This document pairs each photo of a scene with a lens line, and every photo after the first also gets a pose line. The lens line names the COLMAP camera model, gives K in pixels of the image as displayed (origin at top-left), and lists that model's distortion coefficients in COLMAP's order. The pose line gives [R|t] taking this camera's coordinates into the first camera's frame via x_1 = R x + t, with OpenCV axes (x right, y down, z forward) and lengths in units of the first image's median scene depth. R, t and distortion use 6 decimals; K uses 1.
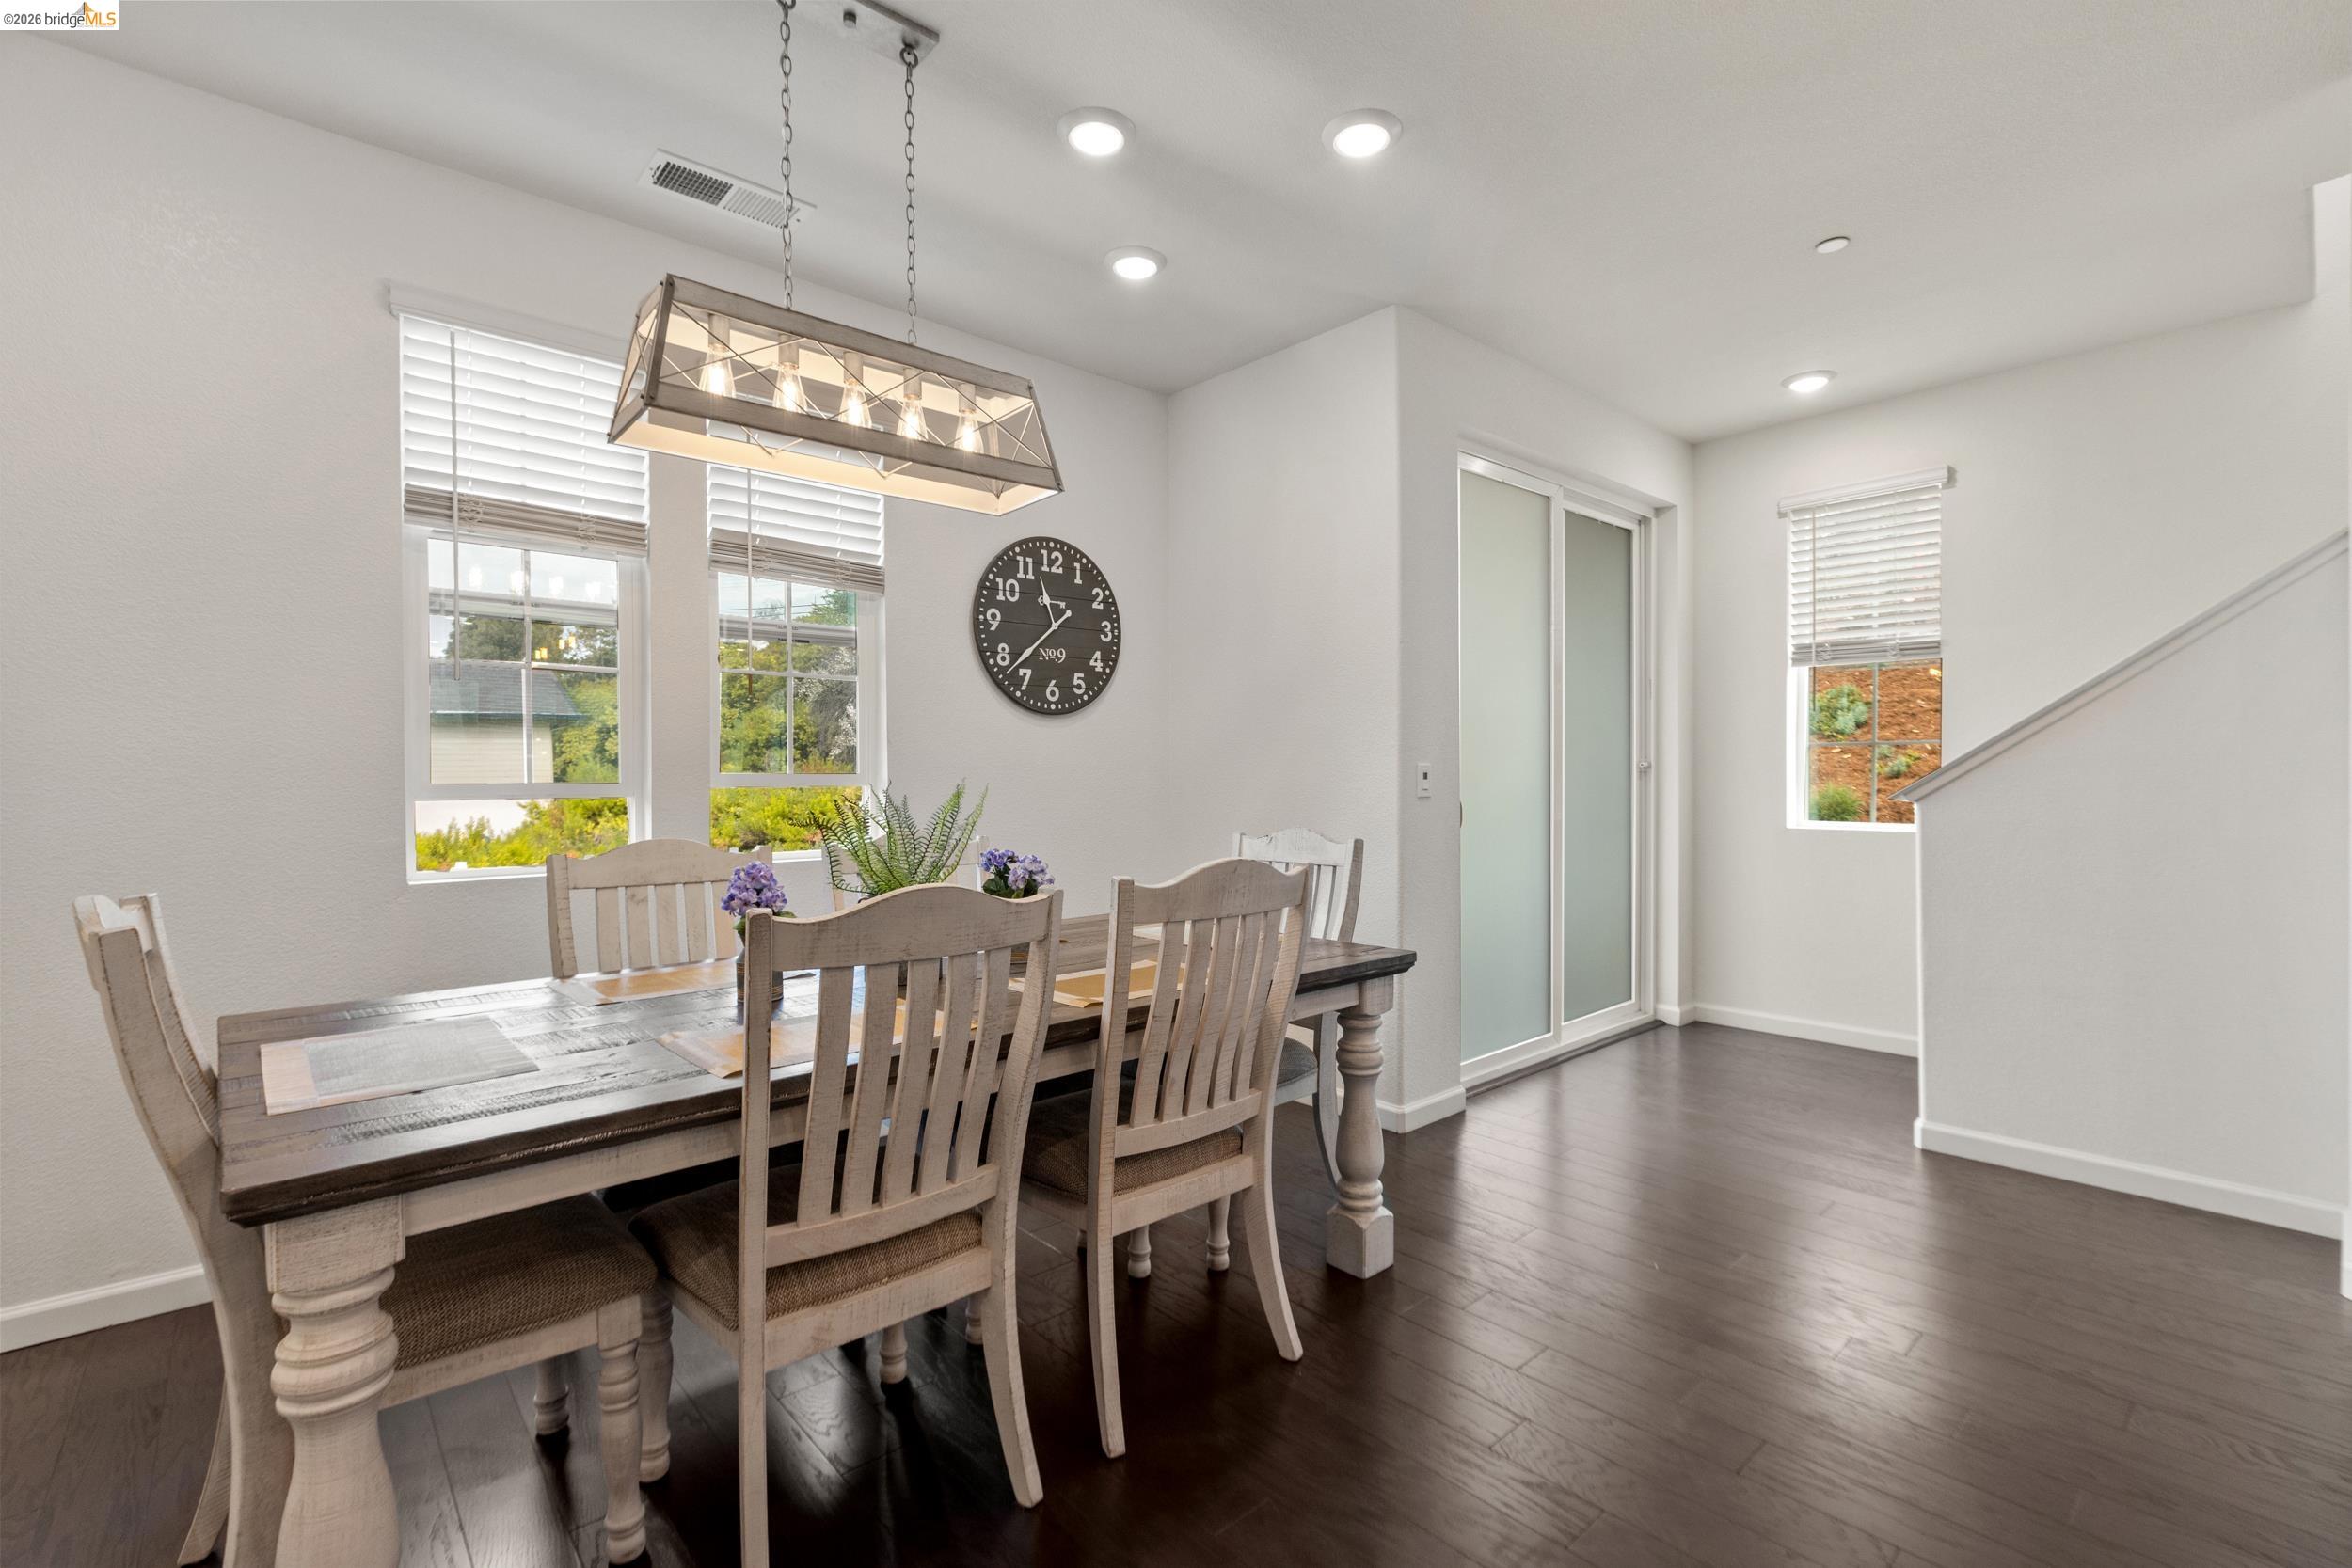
lens RADIAL K [[1030.5, 0, 1176.0], [0, 1030.5, 784.0], [0, 0, 1]] dist [-0.000896, -0.000017]
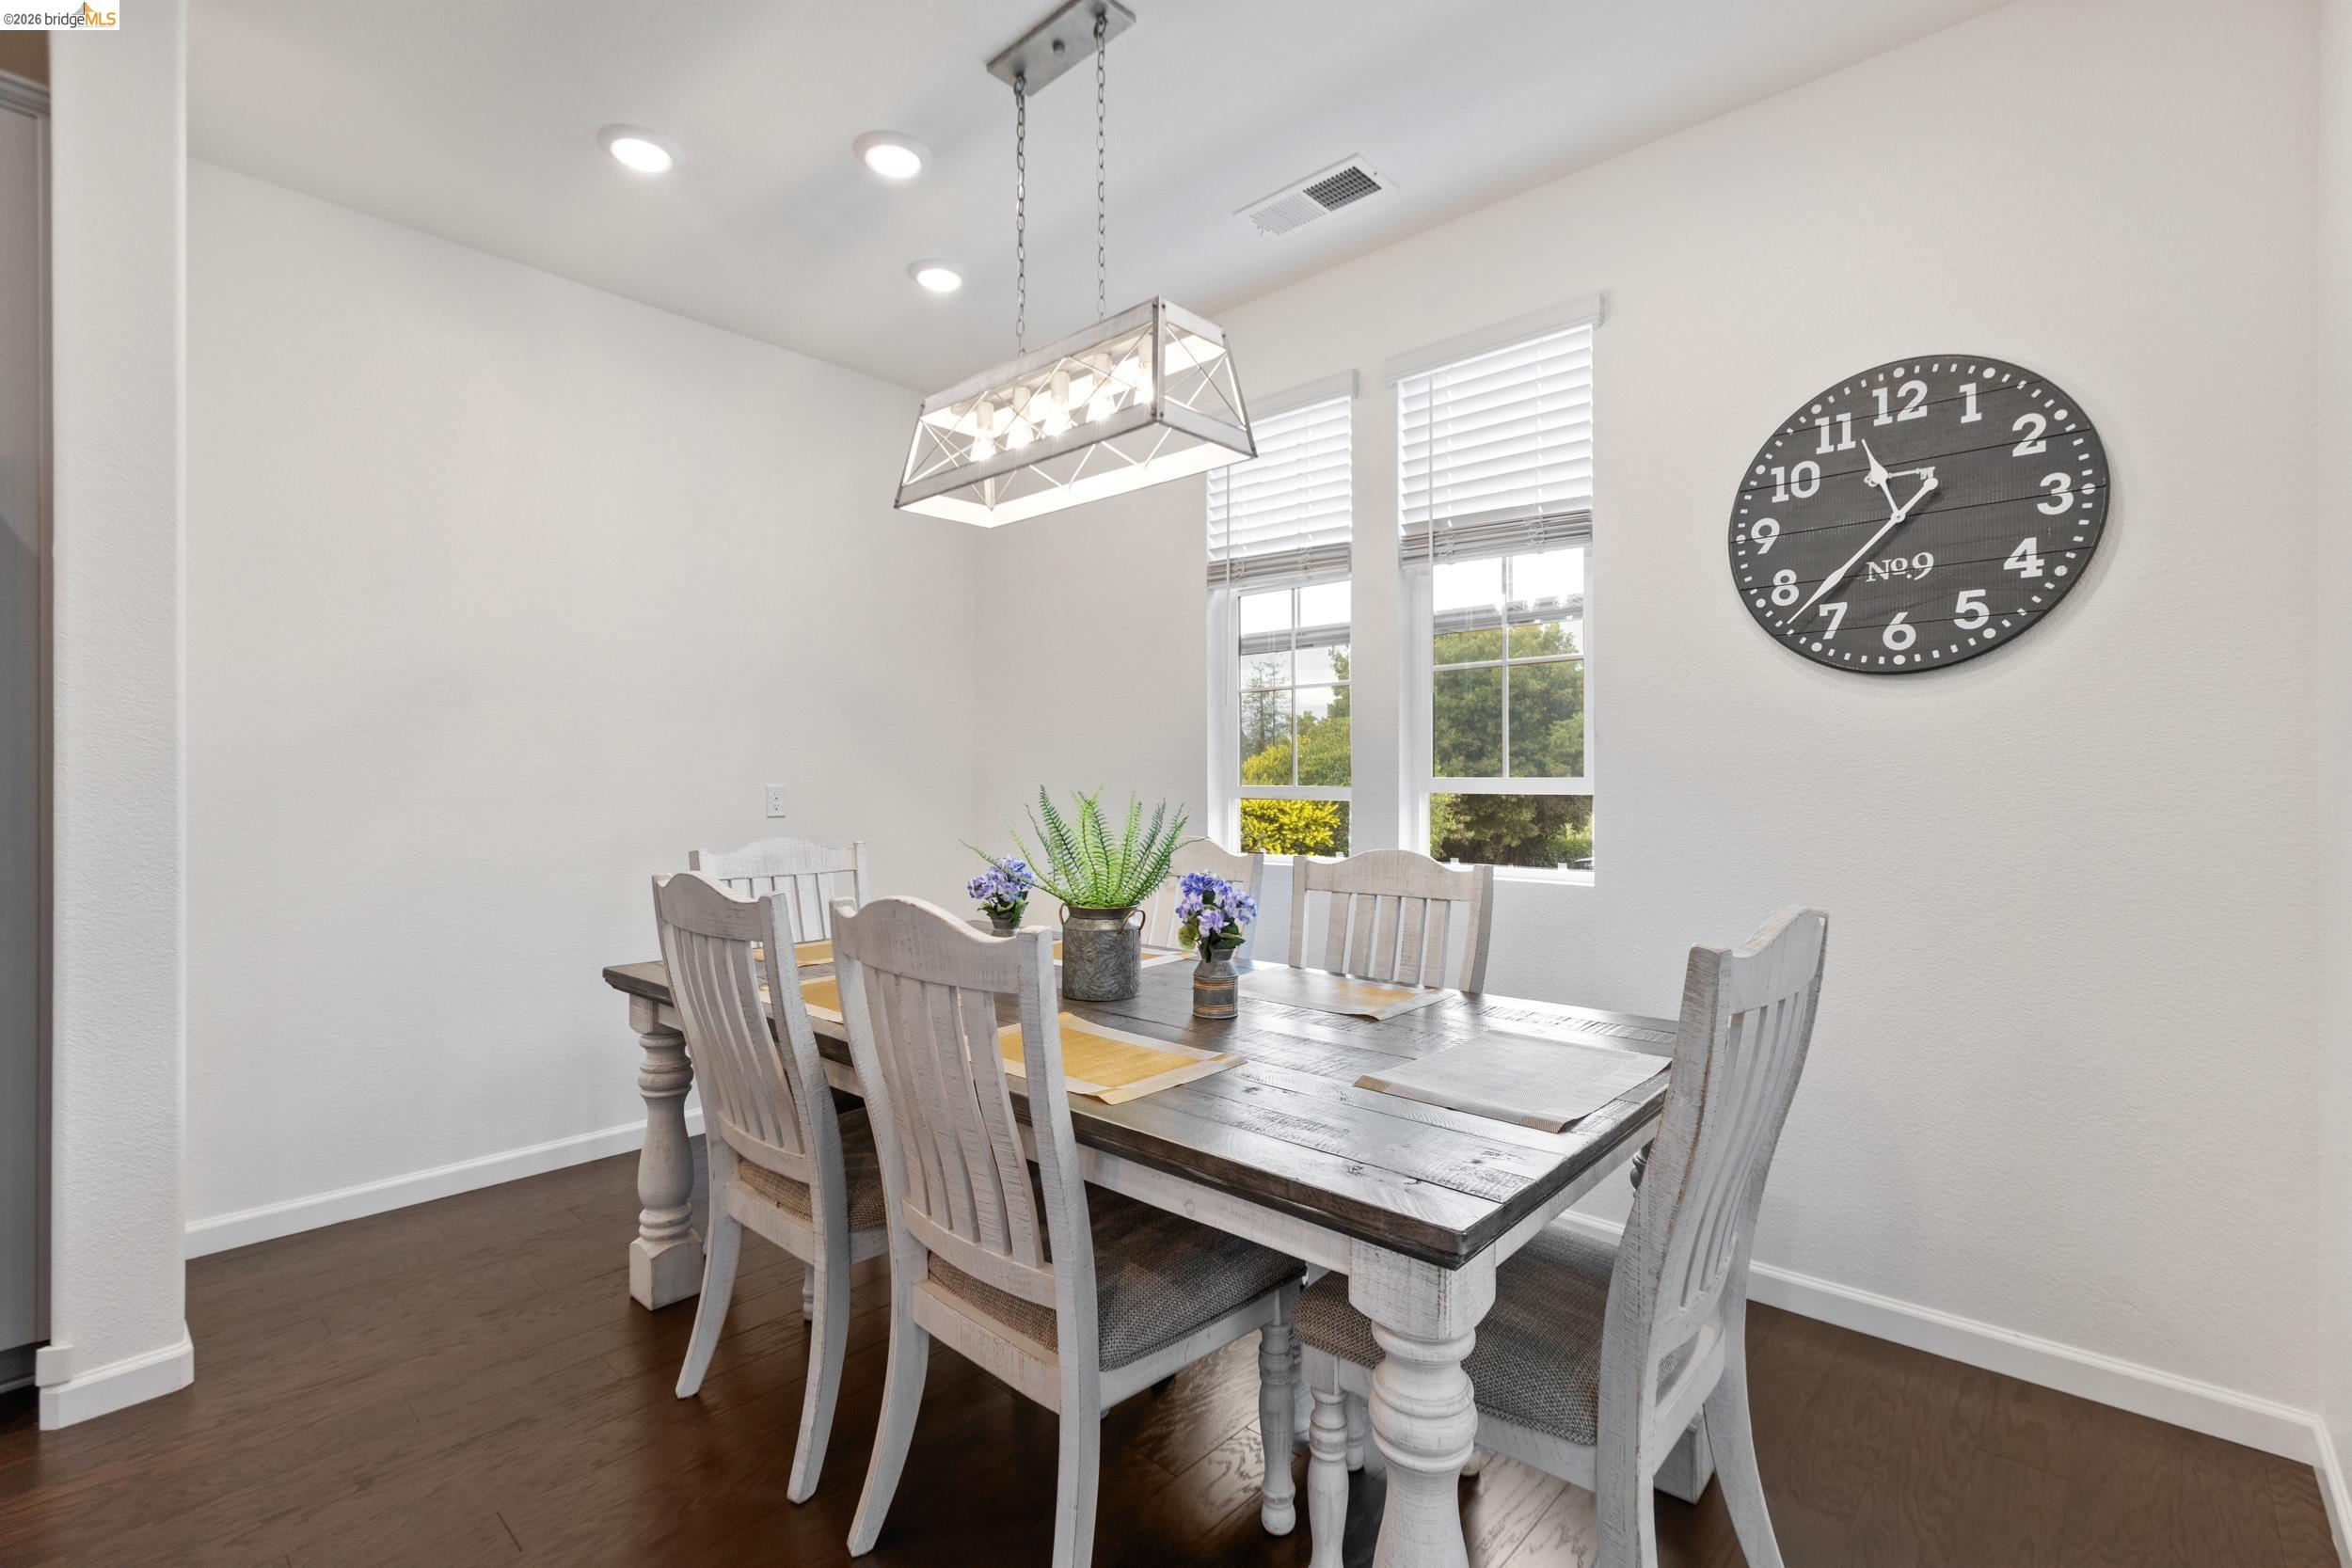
lens RADIAL K [[1067.8, 0, 1172.6], [0, 1067.8, 787.9], [0, 0, 1]] dist [-0.002590, -0.000090]
pose [[0.088373, 0.013418, -0.995997, 0.429140], [-0.007419, 0.999890, 0.012812, -0.009588], [0.996060, 0.006257, 0.088463, 0.554286]]
